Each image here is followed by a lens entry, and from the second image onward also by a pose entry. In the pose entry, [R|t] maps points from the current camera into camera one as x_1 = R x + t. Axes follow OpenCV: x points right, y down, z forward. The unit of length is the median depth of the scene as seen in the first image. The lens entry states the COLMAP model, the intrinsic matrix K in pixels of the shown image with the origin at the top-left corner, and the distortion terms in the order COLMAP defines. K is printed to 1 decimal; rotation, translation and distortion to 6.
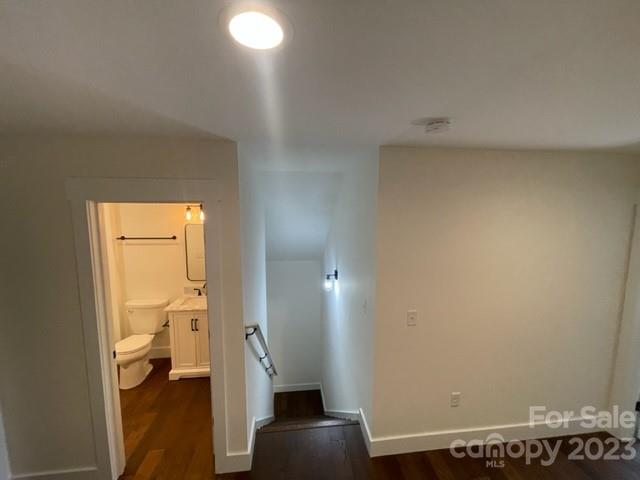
lens RADIAL K [[260.1, 0, 320.0], [0, 260.1, 240.0], [0, 0, 1]] dist [-0.001584, -0.000093]
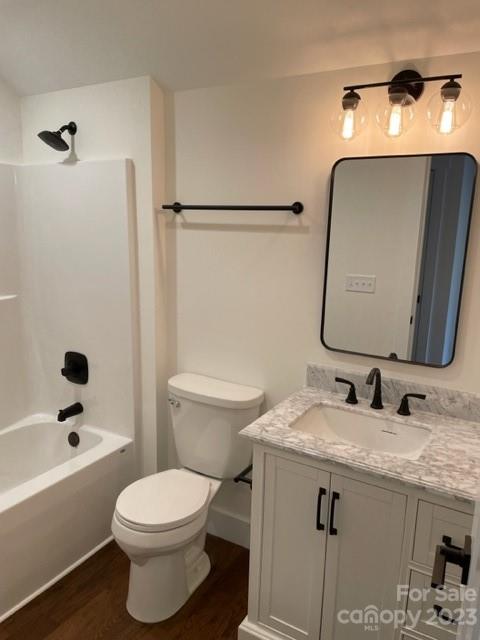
lens RADIAL K [[485.4, 0, 240.0], [0, 485.4, 320.0], [0, 0, 1]] dist [-0.001770, 0.000105]
pose [[0.799941, 0.133324, -0.585080, -0.256941], [-0.087858, 0.990521, 0.105592, 0.071691], [0.593612, -0.033063, 0.804072, 0.488715]]
